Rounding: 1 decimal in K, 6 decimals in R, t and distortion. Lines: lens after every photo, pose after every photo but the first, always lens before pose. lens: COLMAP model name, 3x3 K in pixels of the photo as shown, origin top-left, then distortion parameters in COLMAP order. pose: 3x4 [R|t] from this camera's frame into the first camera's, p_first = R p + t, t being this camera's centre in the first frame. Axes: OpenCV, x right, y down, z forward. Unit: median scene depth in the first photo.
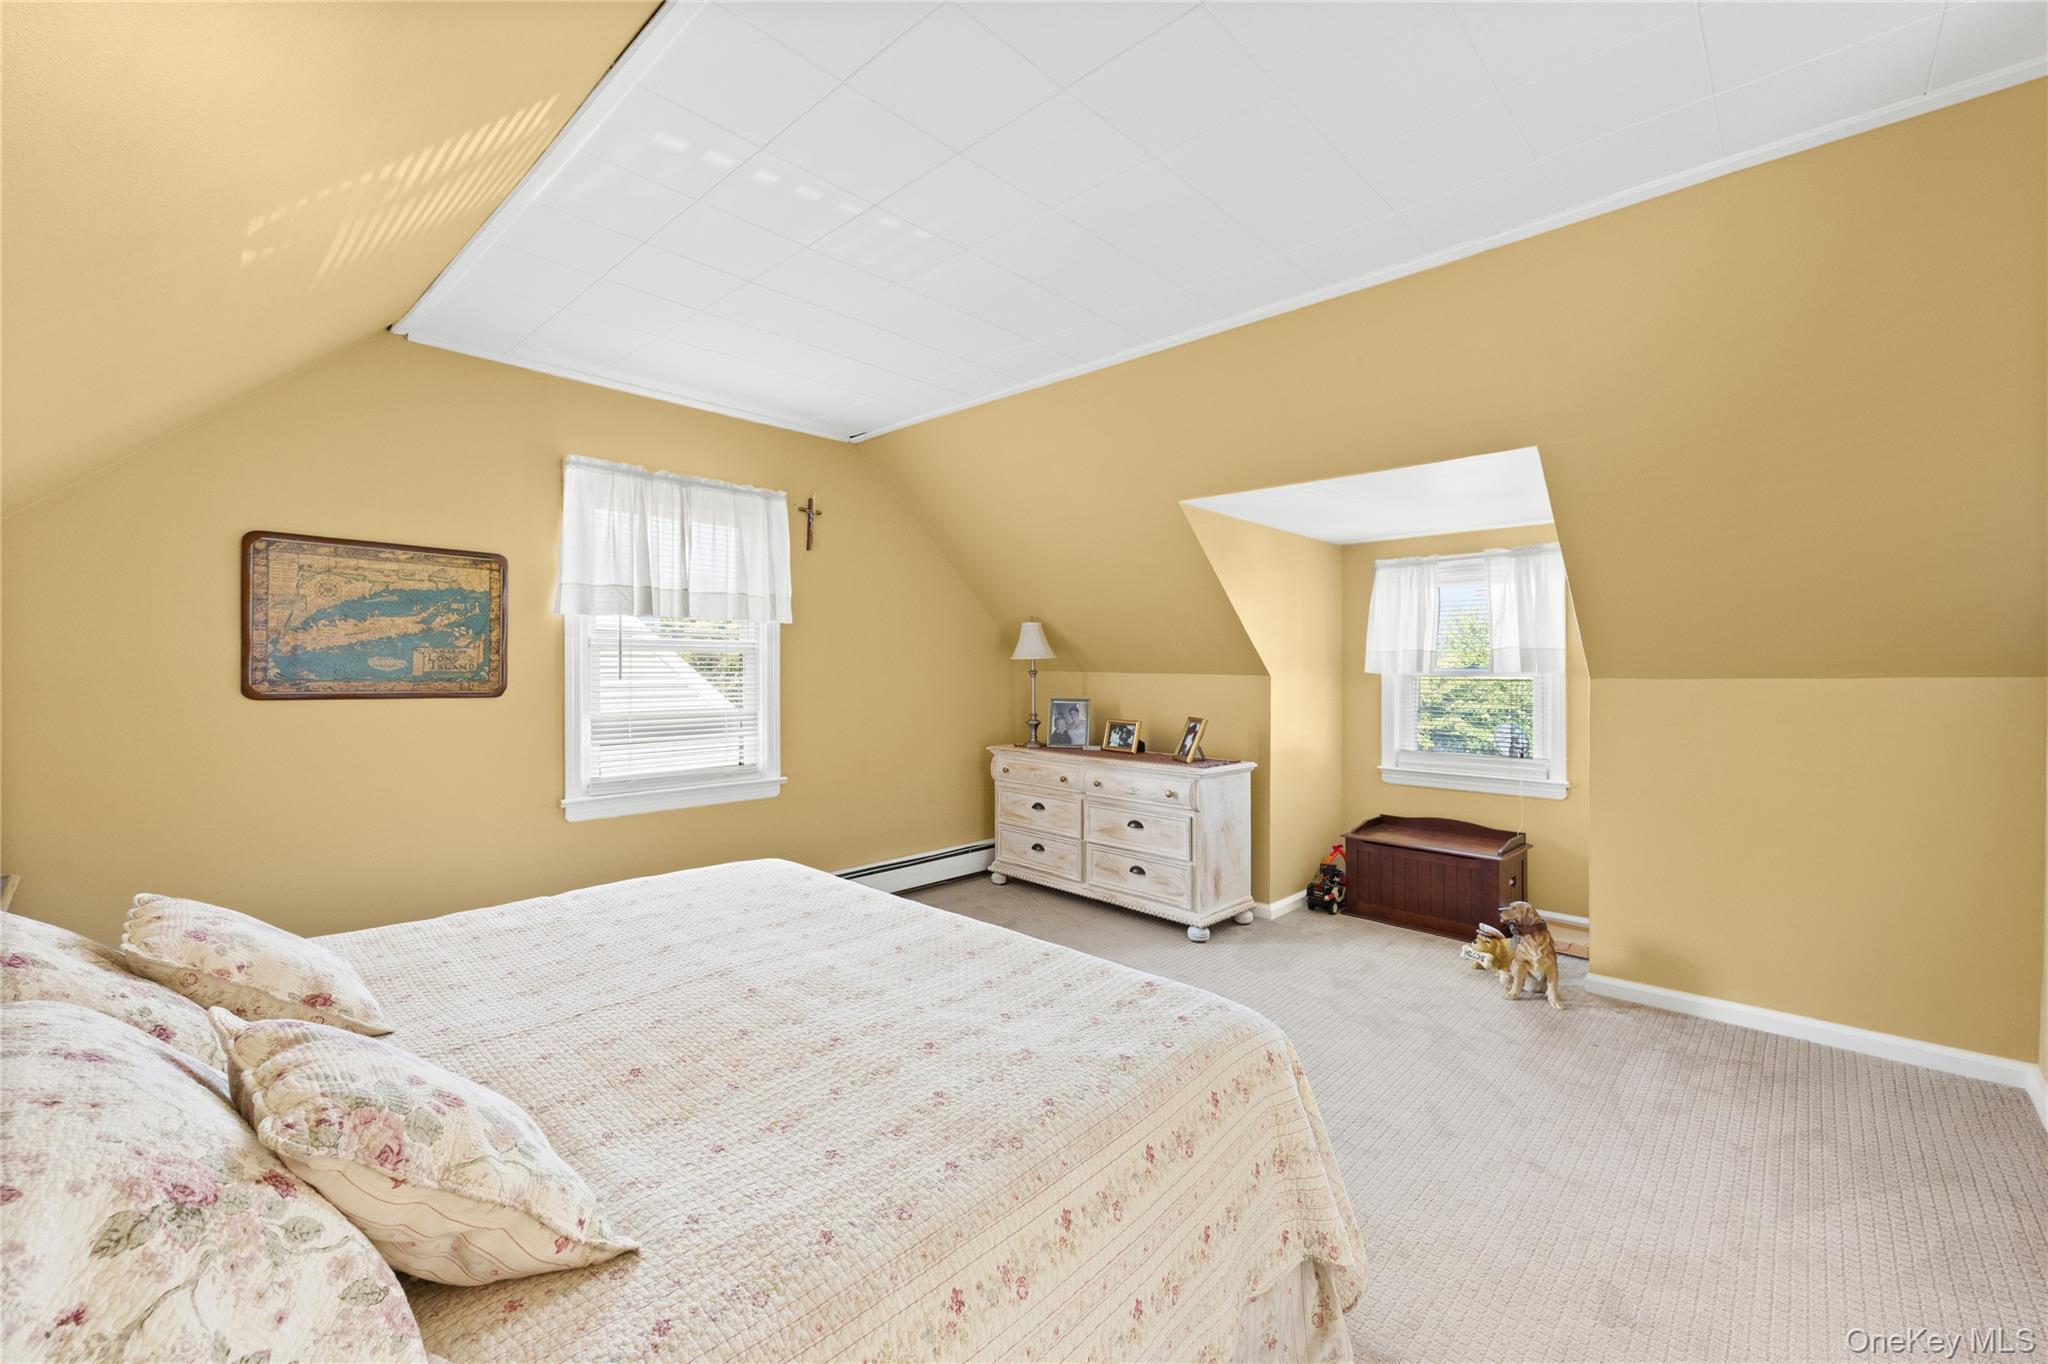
lens RADIAL K [[835.0, 0, 1024.6], [0, 835.0, 678.8], [0, 0, 1]] dist [0.009955, 0.000176]
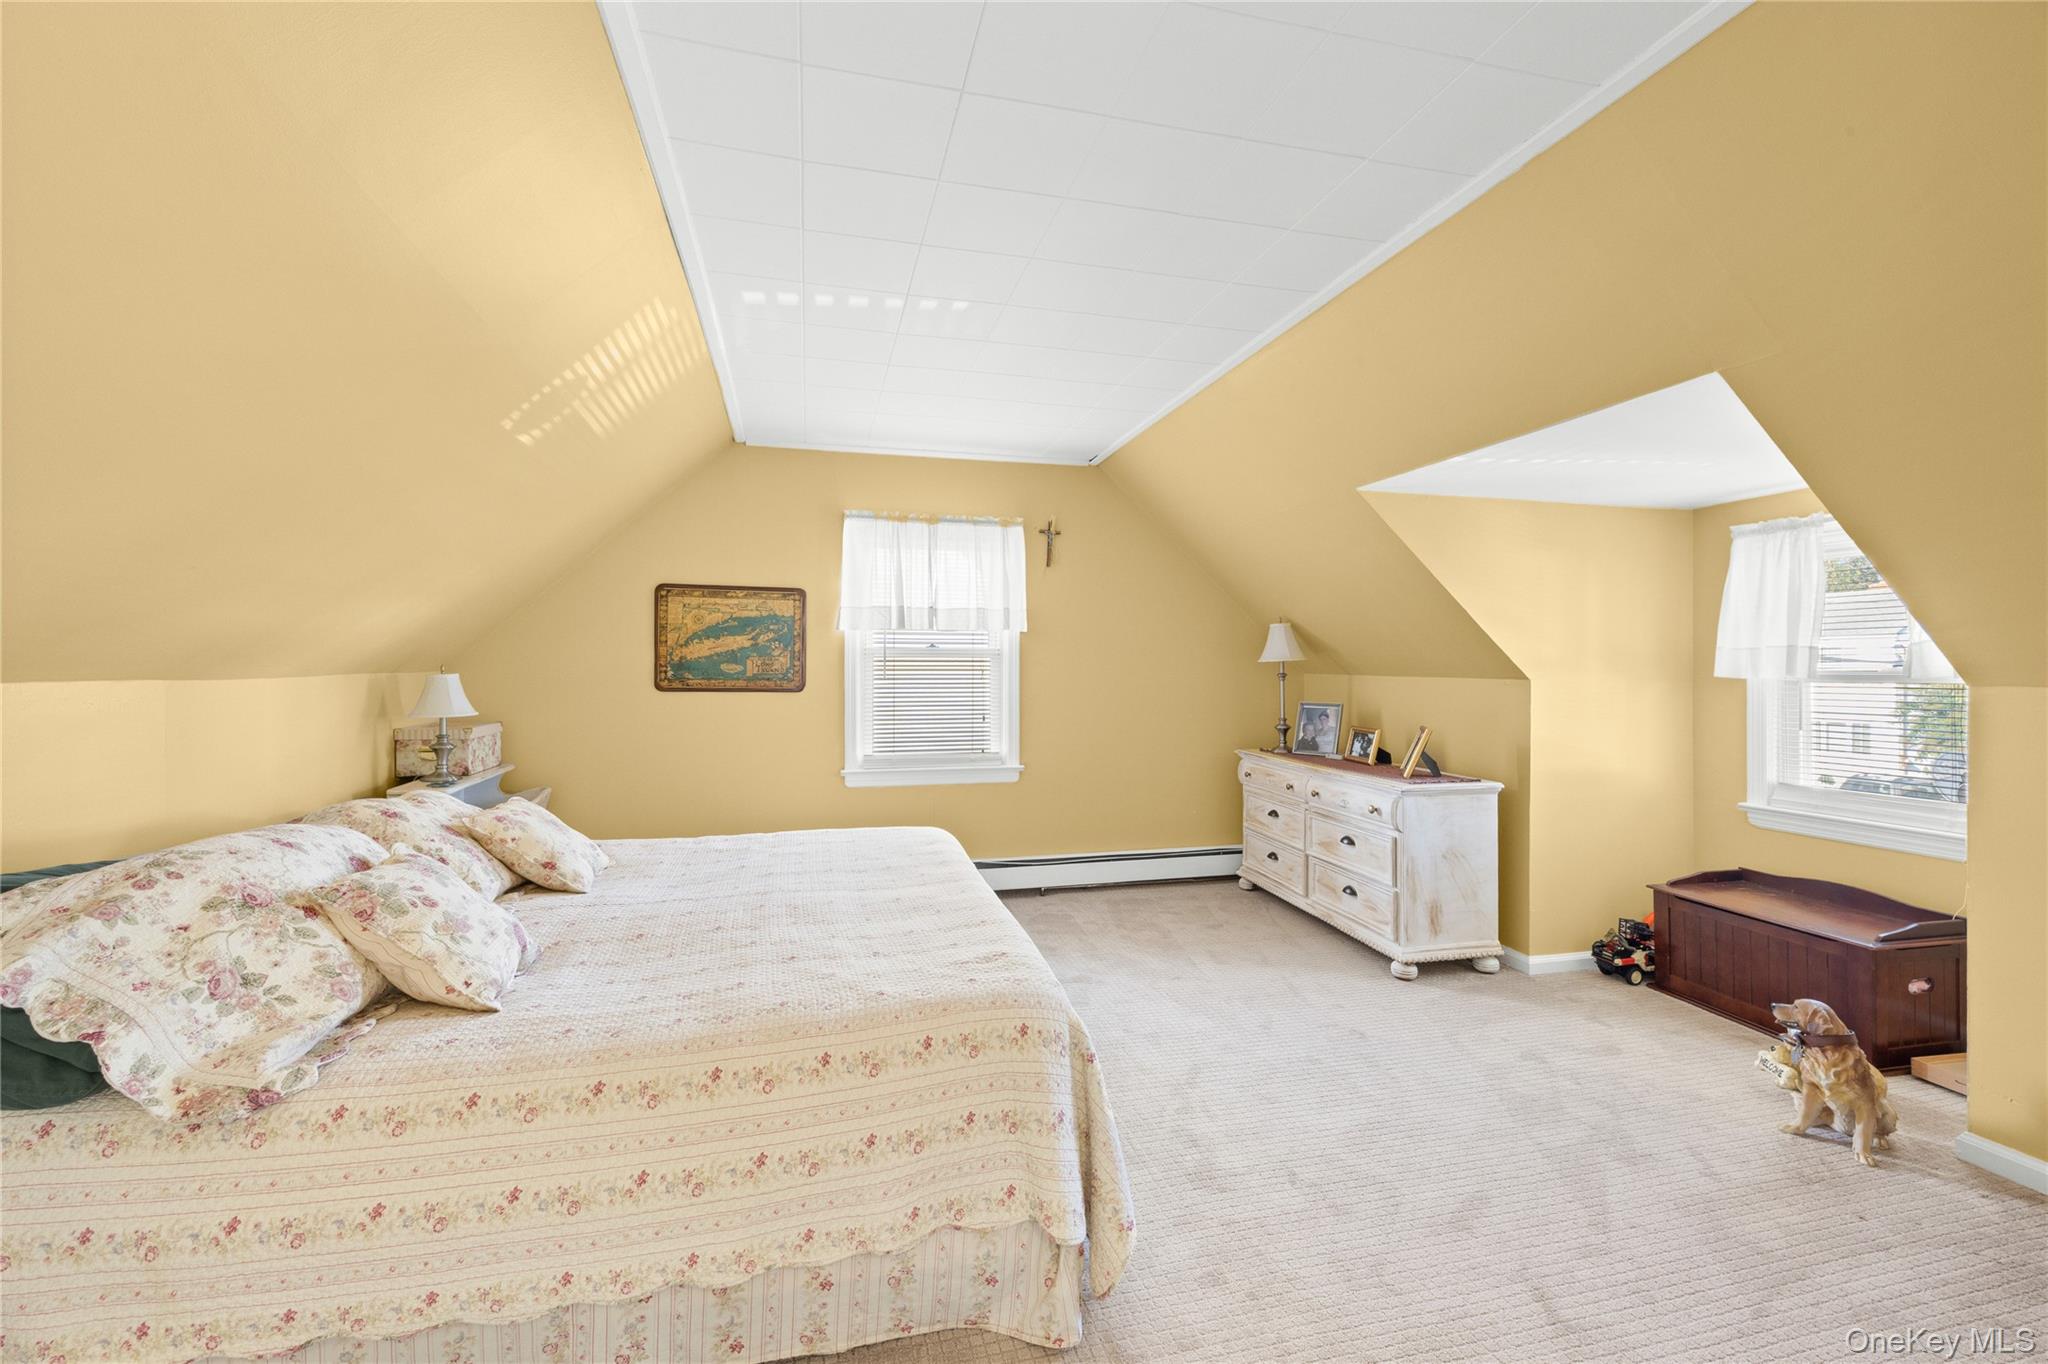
lens RADIAL K [[835.0, 0, 1028.0], [0, 835.0, 676.5], [0, 0, 1]] dist [0.009955, 0.000176]
pose [[0.844210, 0.003408, -0.536002, 0.408372], [-0.006694, 0.999969, -0.004185, -0.000383], [0.535971, 0.007121, 0.844206, 0.038939]]
